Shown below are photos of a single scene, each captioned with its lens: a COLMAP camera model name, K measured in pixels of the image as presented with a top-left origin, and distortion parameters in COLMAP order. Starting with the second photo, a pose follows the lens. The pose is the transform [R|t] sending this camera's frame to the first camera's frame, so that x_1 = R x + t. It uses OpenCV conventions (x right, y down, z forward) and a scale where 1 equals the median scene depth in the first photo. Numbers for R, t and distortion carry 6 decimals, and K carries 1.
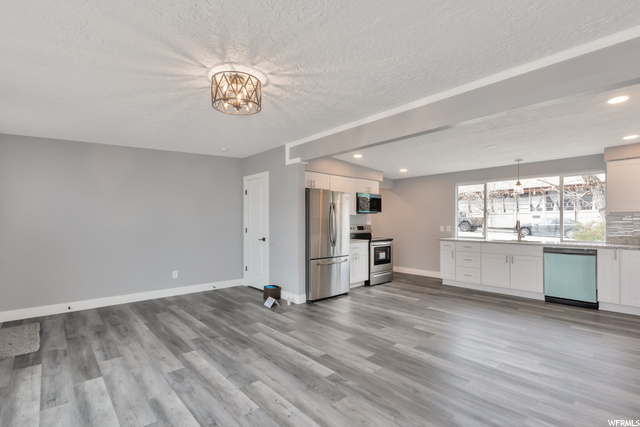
lens RADIAL K [[298.7, 0, 320.8], [0, 298.7, 215.4], [0, 0, 1]] dist [0.016897, -0.001055]
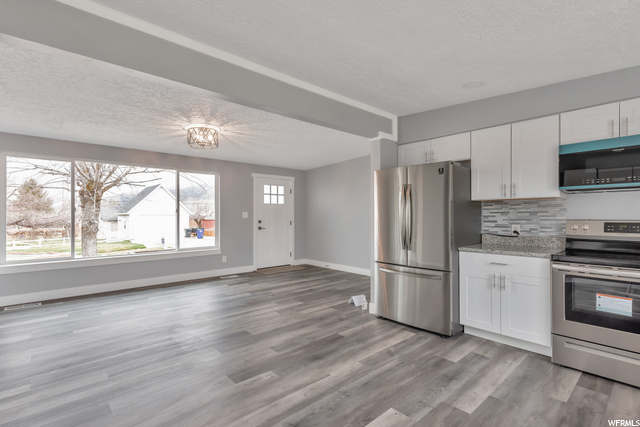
lens RADIAL K [[298.7, 0, 323.0], [0, 298.7, 216.1], [0, 0, 1]] dist [0.016897, -0.001055]
pose [[0.014684, -0.006588, -0.999870, 0.709595], [0.021809, 0.999743, -0.006267, 0.029845], [0.999654, -0.021714, 0.014824, 0.815697]]
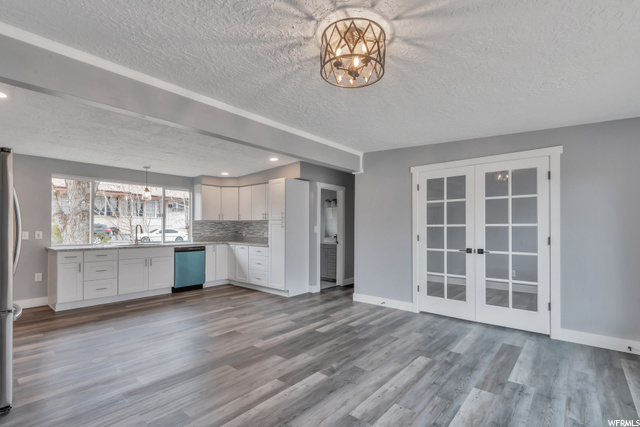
lens RADIAL K [[298.7, 0, 317.1], [0, 298.7, 225.0], [0, 0, 1]] dist [0.016897, -0.001055]
pose [[-0.120920, 0.008136, 0.992629, -0.502764], [-0.027848, 0.999545, -0.011585, 0.013212], [-0.992272, -0.029044, -0.120638, 0.582581]]
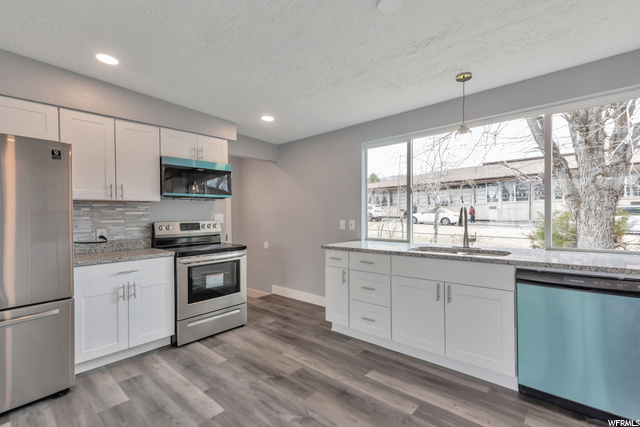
lens RADIAL K [[298.7, 0, 319.3], [0, 298.7, 216.1], [0, 0, 1]] dist [0.016897, -0.001055]
pose [[0.995152, -0.012982, 0.097492, 0.421284], [0.010628, 0.999640, 0.024628, 0.018026], [-0.097776, -0.023473, 0.994932, 0.603704]]
